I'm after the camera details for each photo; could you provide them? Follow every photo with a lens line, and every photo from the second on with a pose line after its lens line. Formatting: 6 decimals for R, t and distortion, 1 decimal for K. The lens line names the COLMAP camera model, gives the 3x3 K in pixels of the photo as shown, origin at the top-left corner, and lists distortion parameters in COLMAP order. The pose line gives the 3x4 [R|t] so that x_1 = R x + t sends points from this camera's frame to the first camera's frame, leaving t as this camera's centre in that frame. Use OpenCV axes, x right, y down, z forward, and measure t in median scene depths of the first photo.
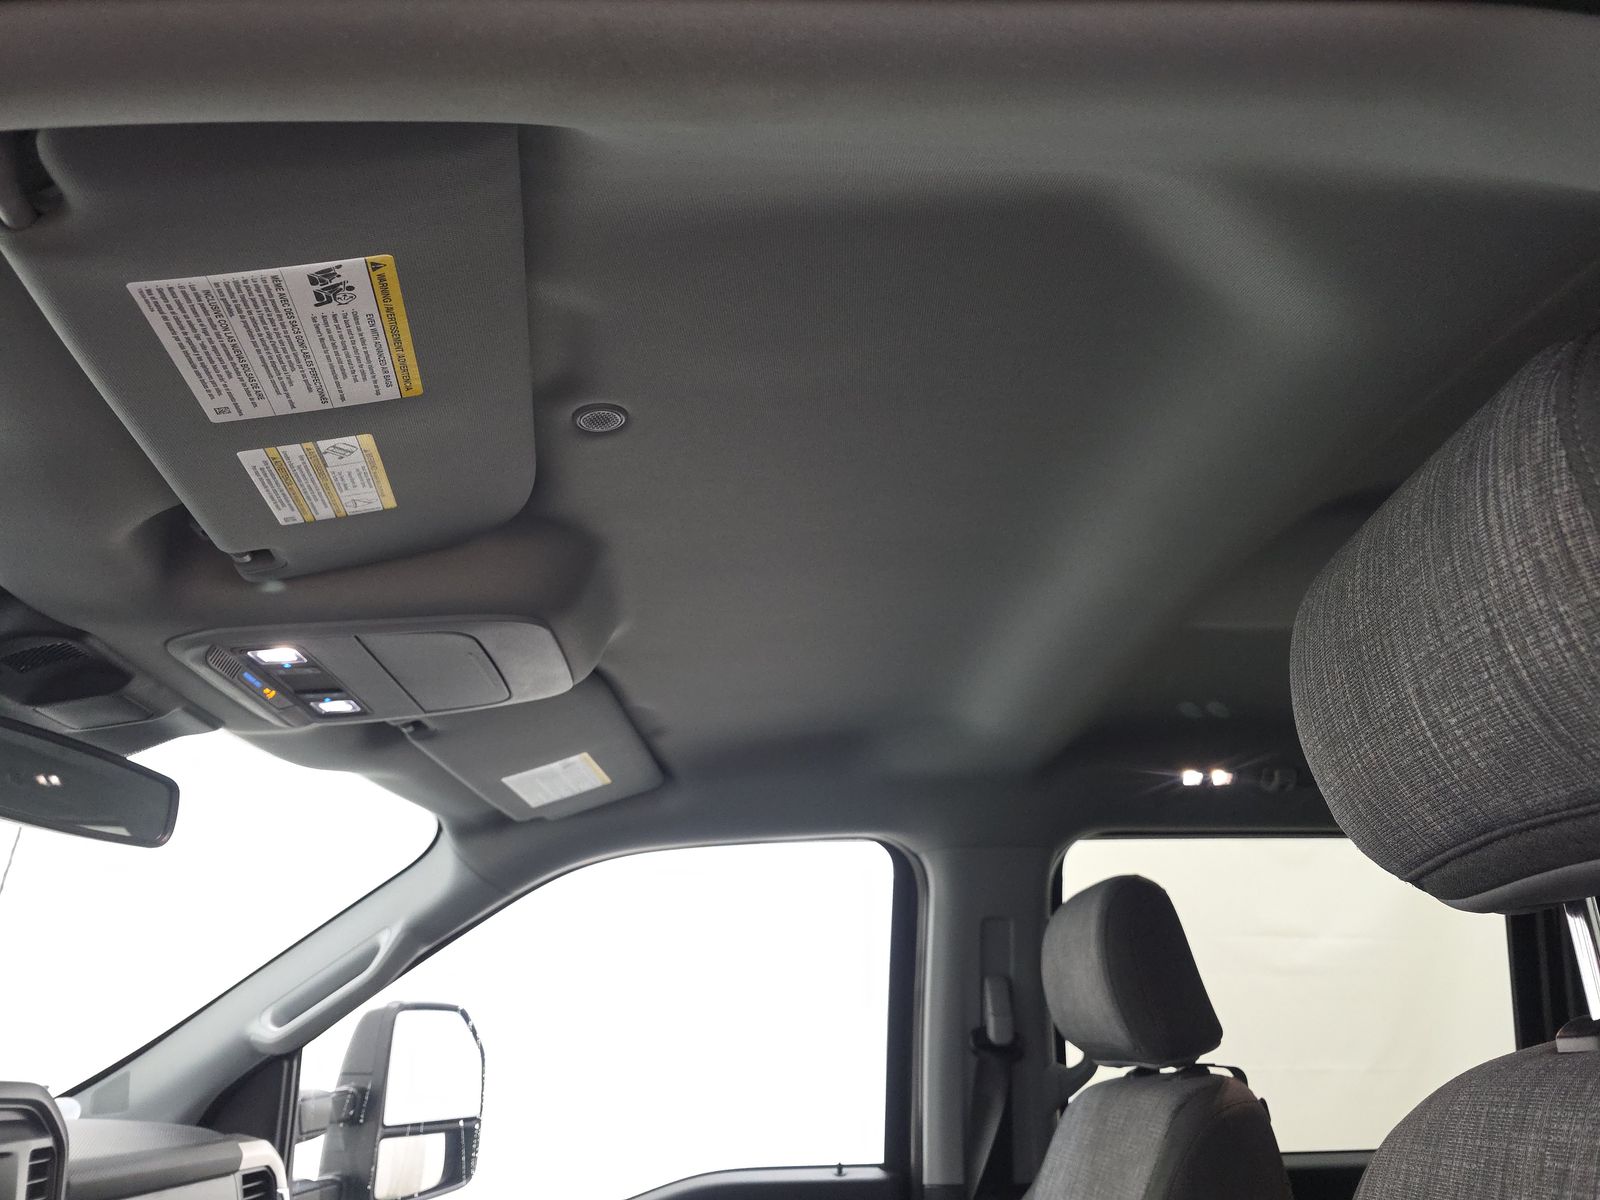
lens RADIAL K [[1052.0, 0, 797.4], [0, 1052.0, 591.4], [0, 0, 1]] dist [0.010278, -0.020383]
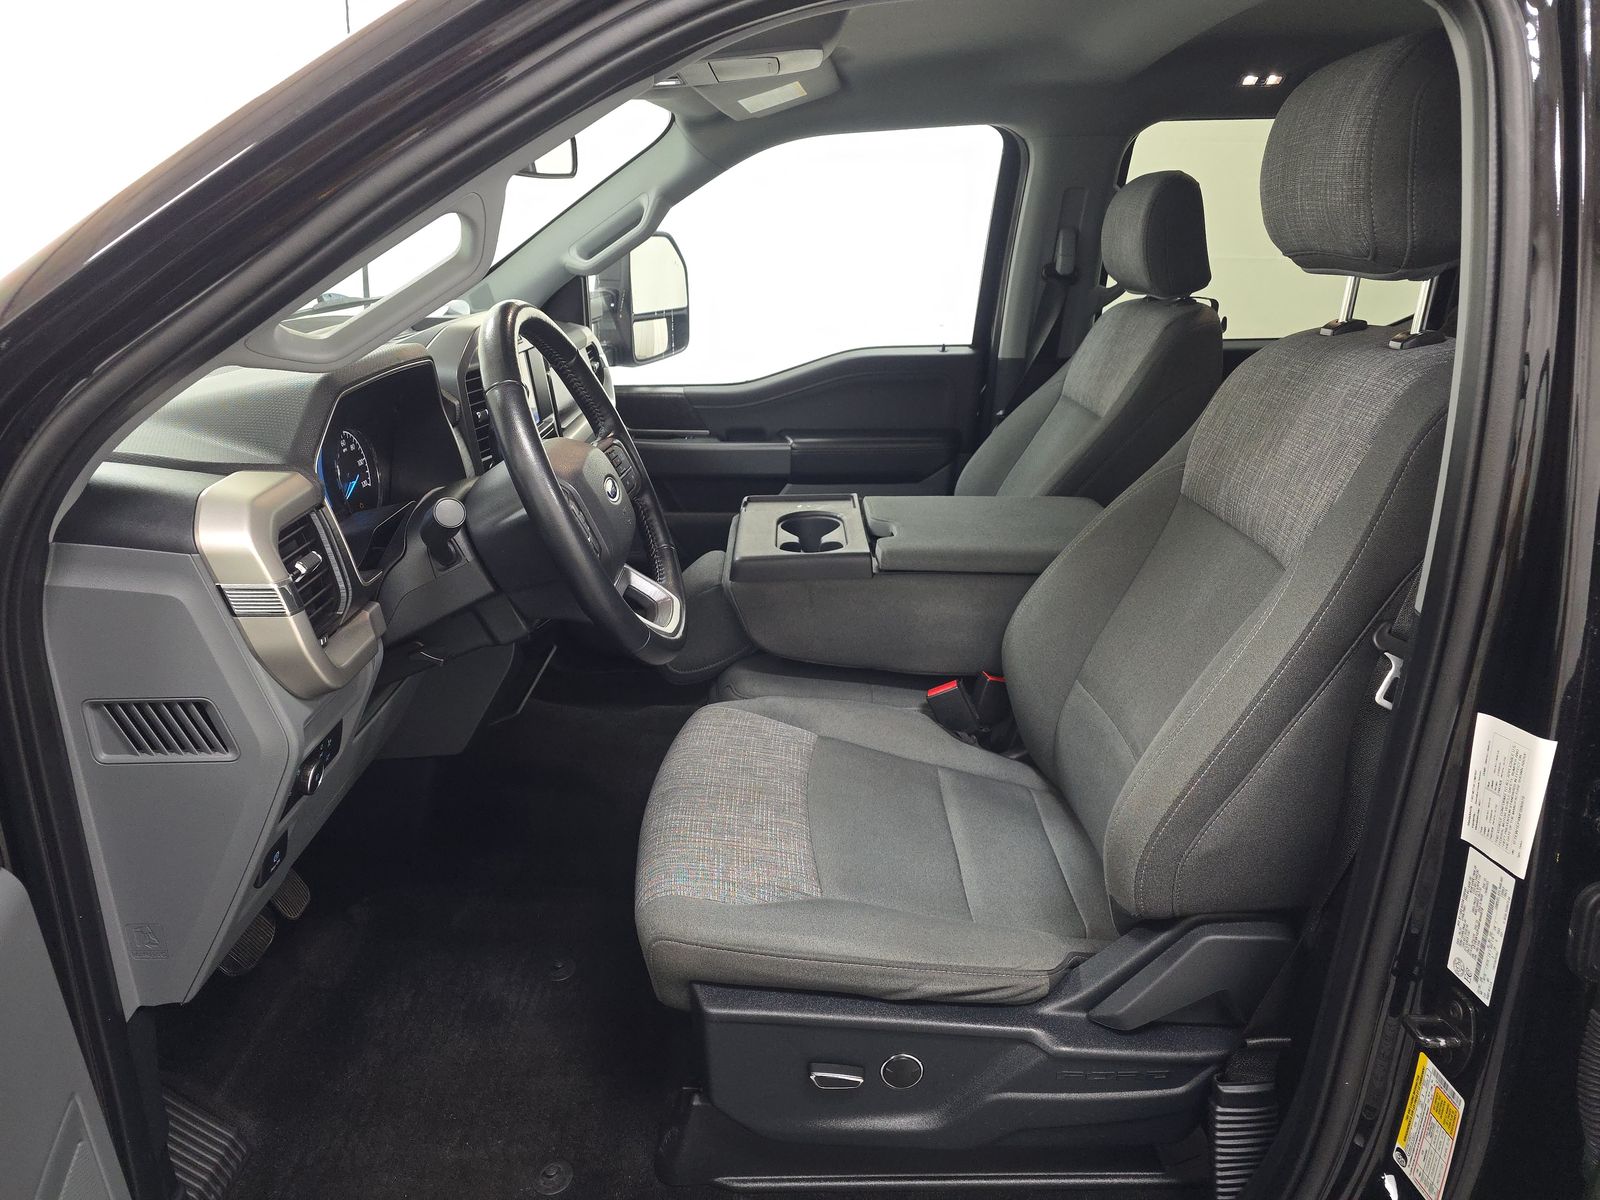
lens RADIAL K [[1052.0, 0, 797.1], [0, 1052.0, 596.8], [0, 0, 1]] dist [0.010278, -0.020383]
pose [[0.998574, 0.030942, -0.043510, -0.101395], [0.007399, 0.726874, 0.686731, -0.258112], [0.052875, -0.686074, 0.725608, -0.396559]]
